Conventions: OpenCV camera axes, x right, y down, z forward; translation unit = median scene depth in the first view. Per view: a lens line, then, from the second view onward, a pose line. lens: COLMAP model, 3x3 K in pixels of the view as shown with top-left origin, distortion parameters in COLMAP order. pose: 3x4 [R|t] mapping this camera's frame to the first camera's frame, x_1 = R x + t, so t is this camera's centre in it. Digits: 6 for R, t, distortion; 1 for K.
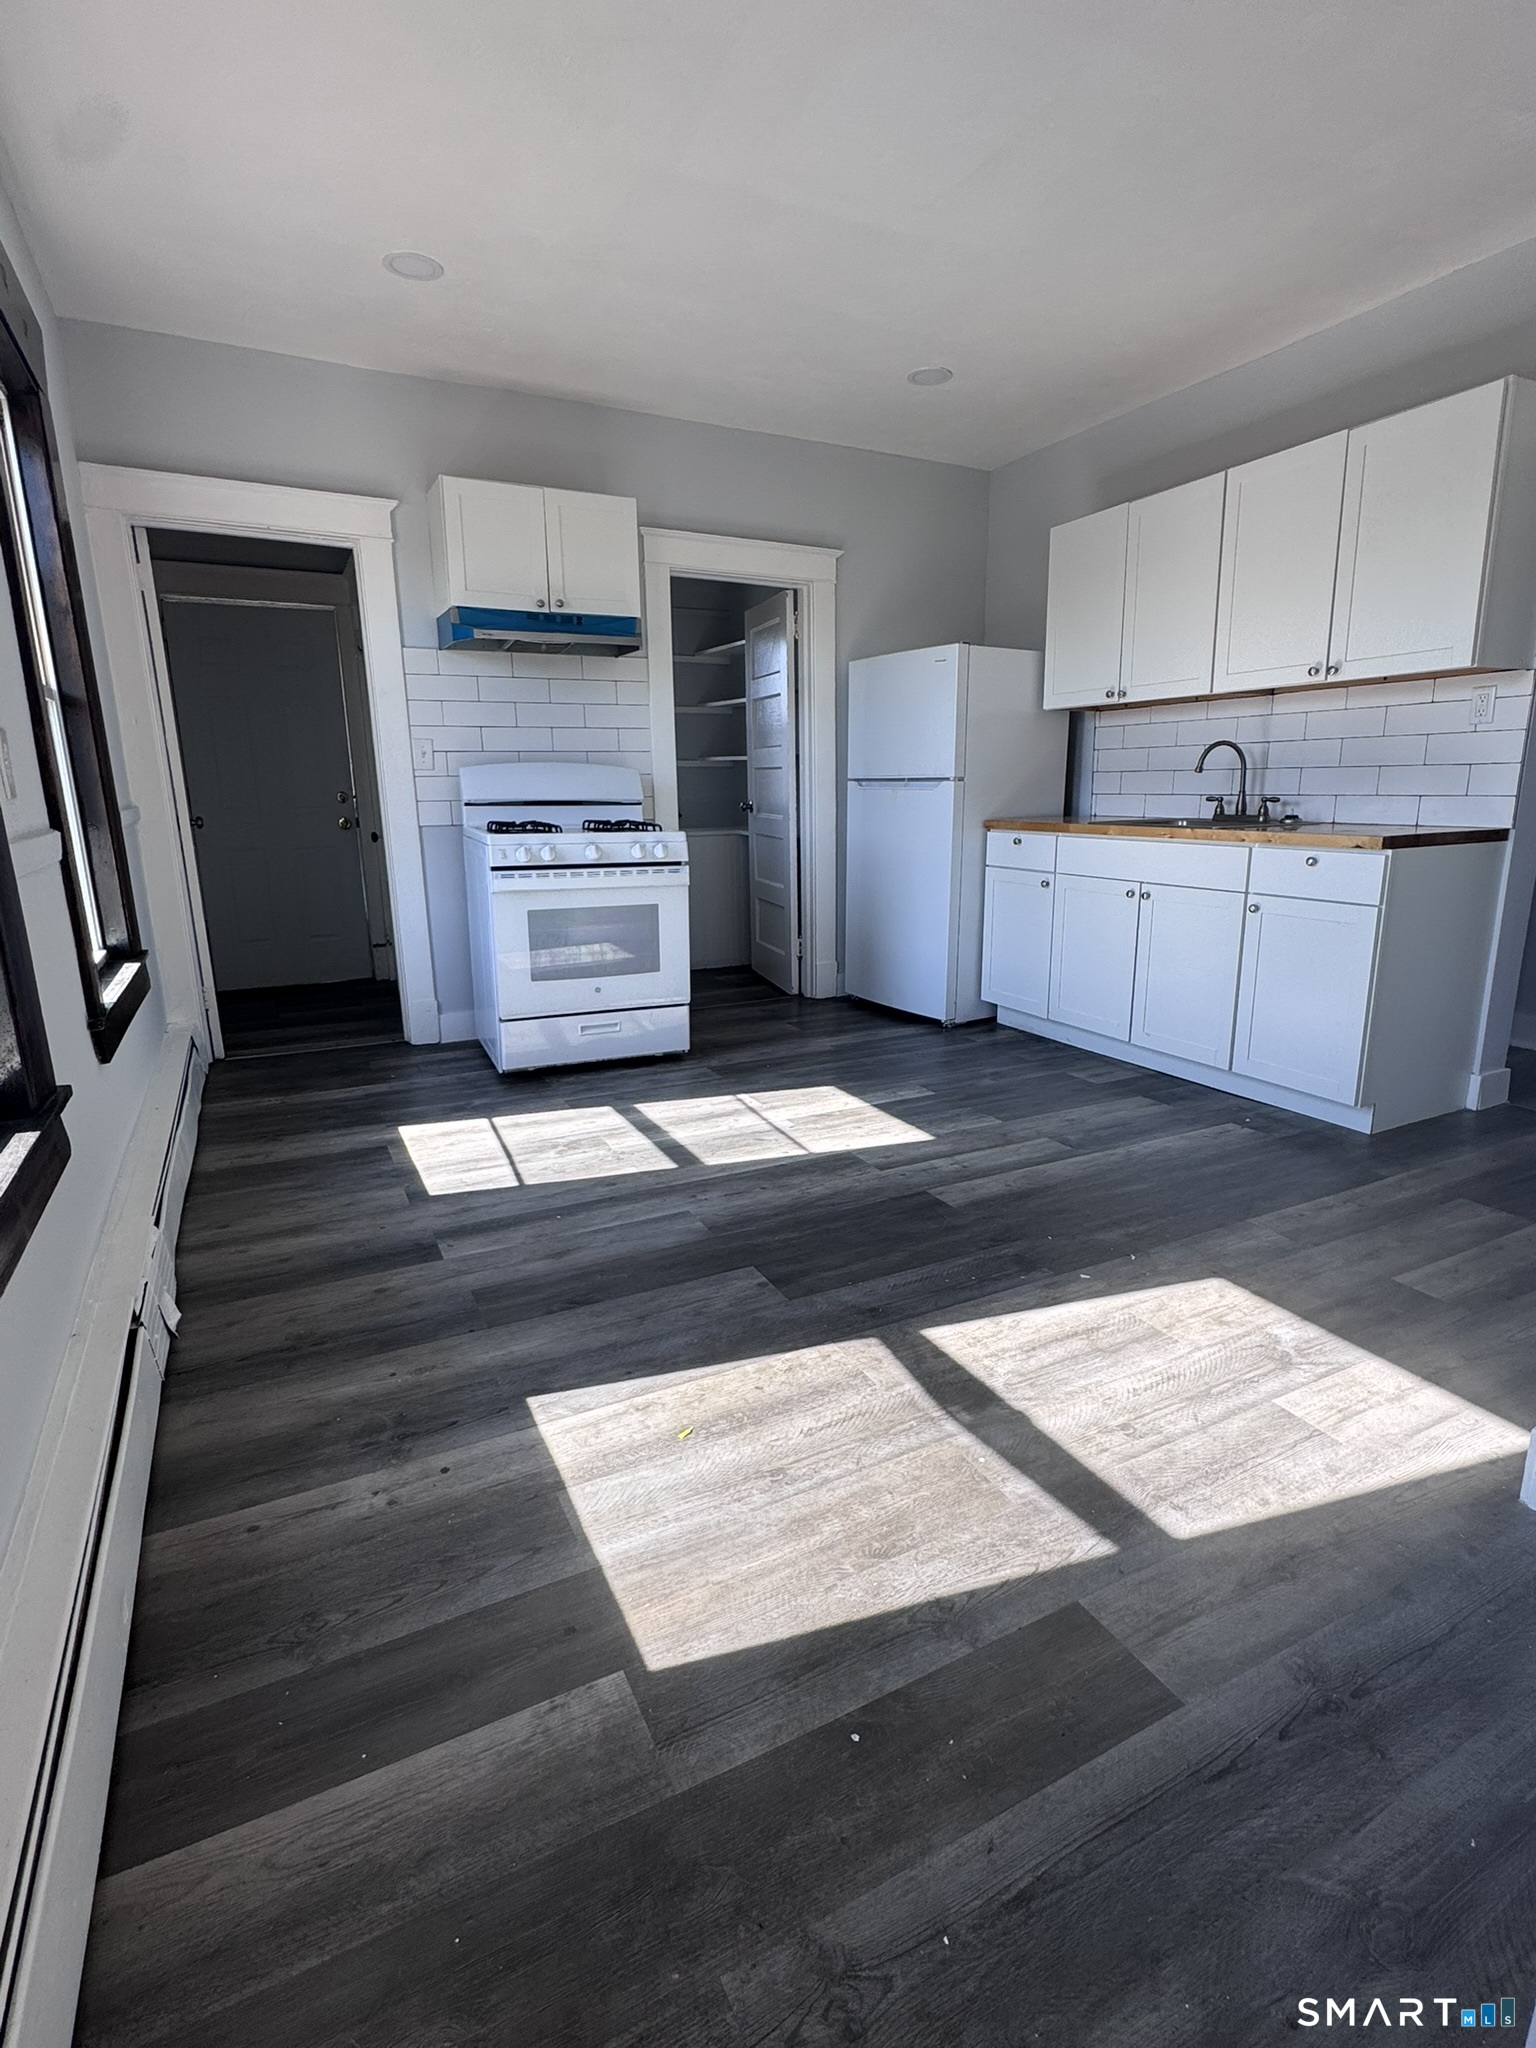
lens RADIAL K [[1010.3, 0, 772.5], [0, 1010.3, 1023.9], [0, 0, 1]] dist [0.000679, 0.001635]
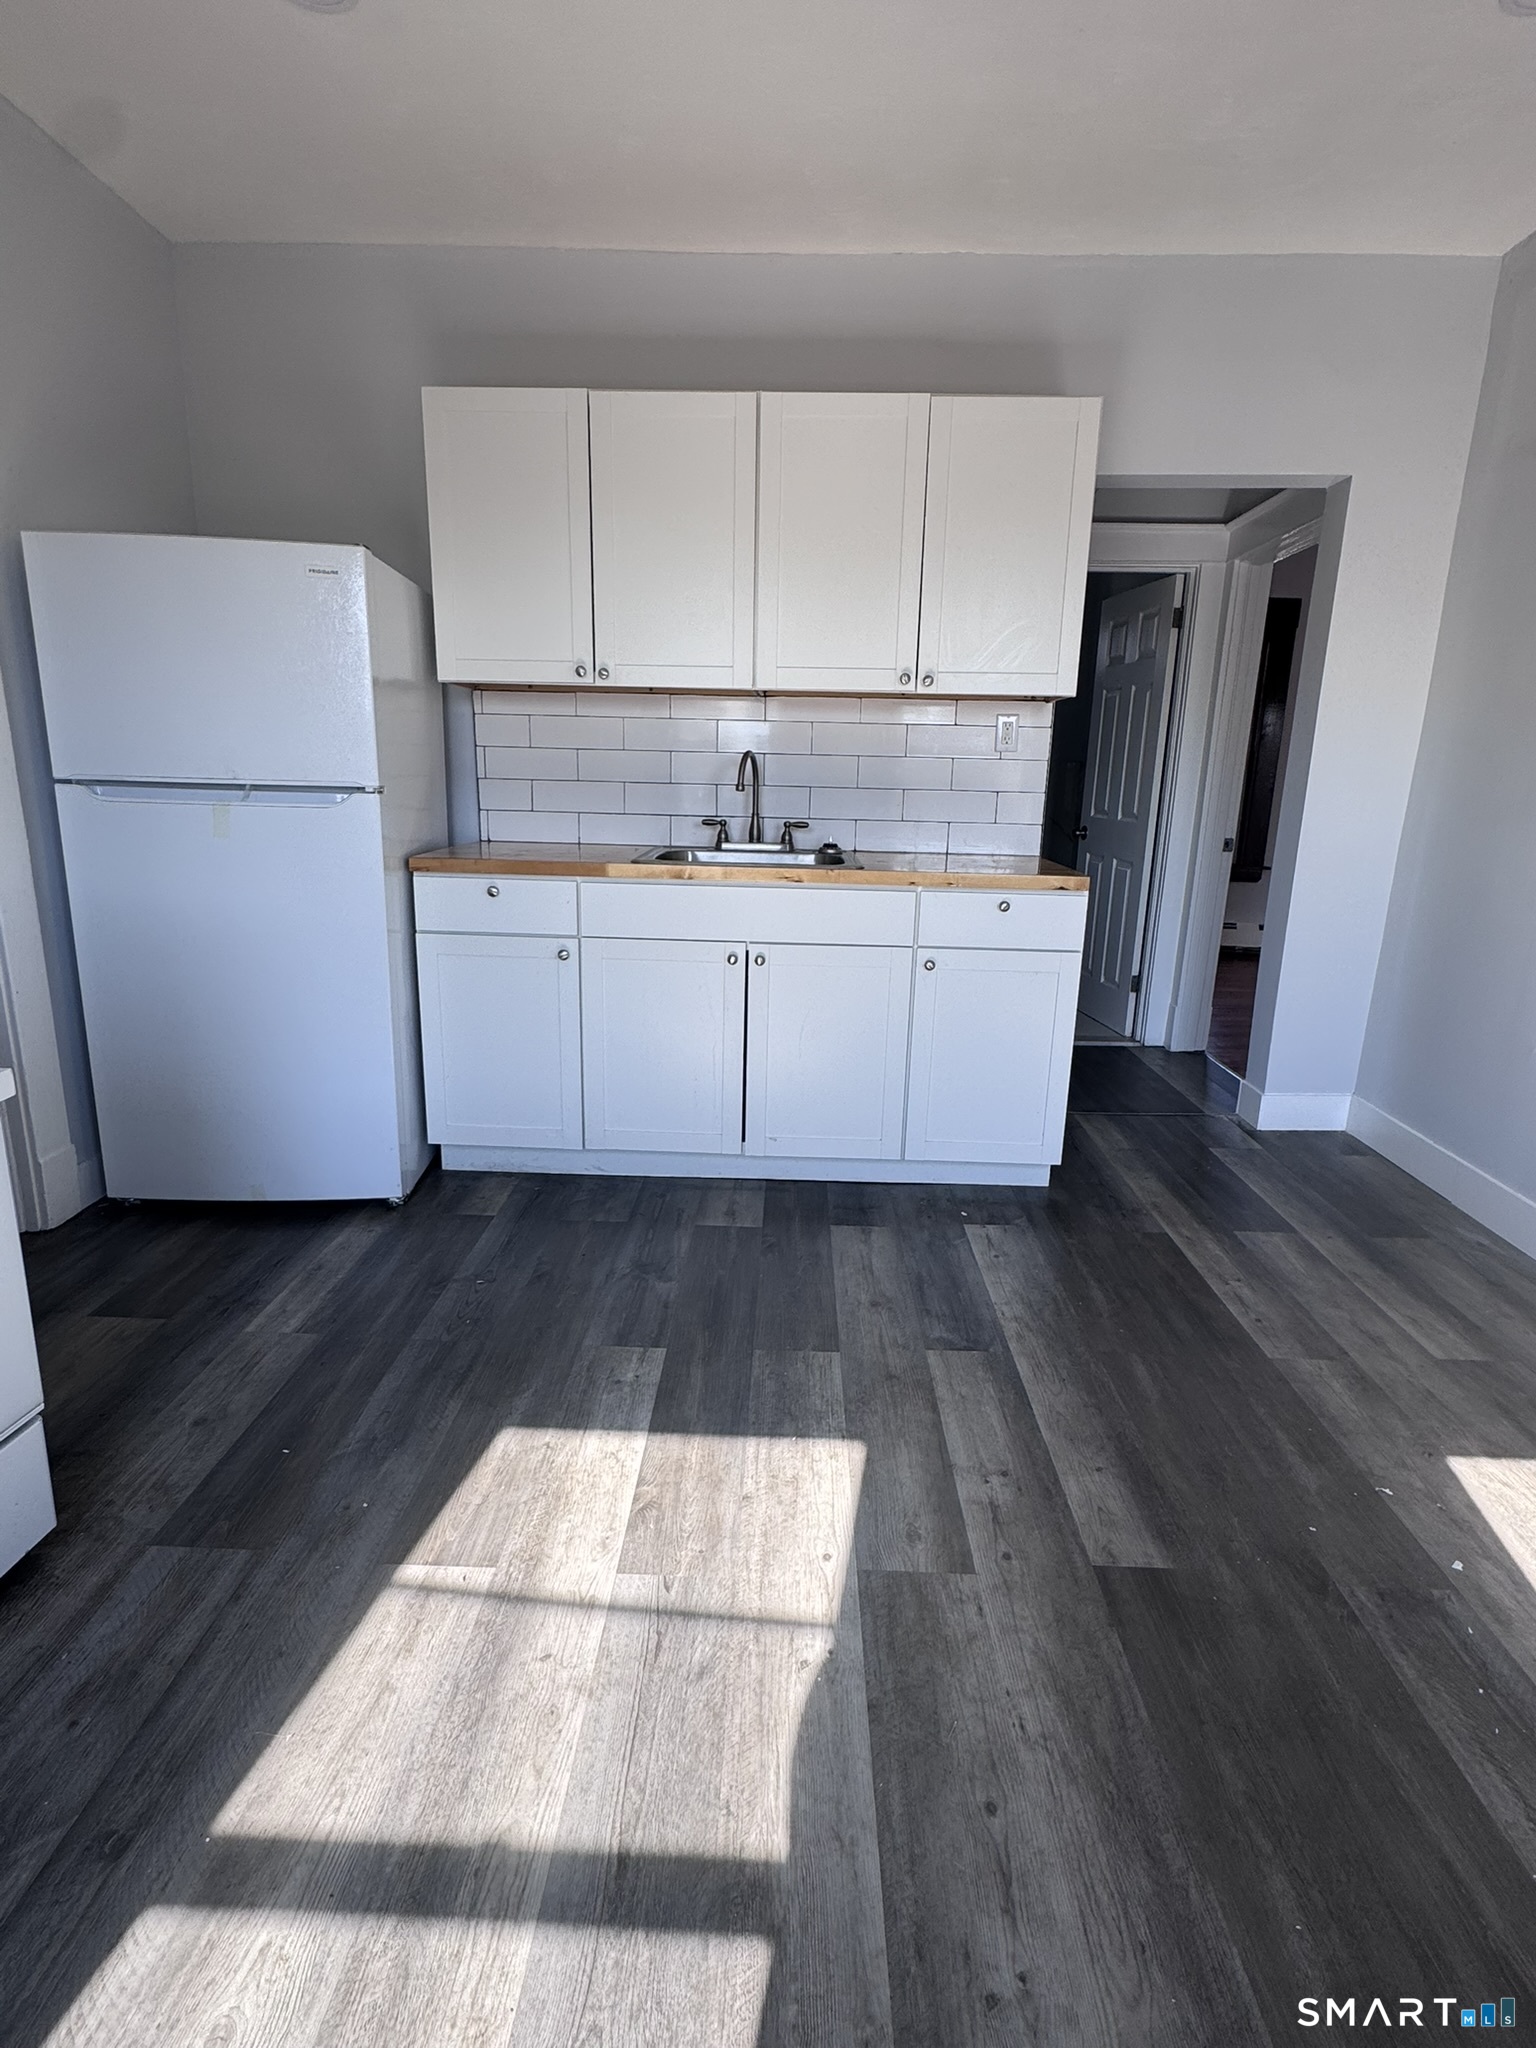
lens RADIAL K [[1010.3, 0, 768.4], [0, 1010.3, 1018.3], [0, 0, 1]] dist [0.000679, 0.001635]
pose [[0.475672, -0.185627, 0.859813, -0.286599], [0.174297, 0.977988, 0.114714, -0.180739], [-0.862181, 0.095297, 0.497556, 0.678805]]
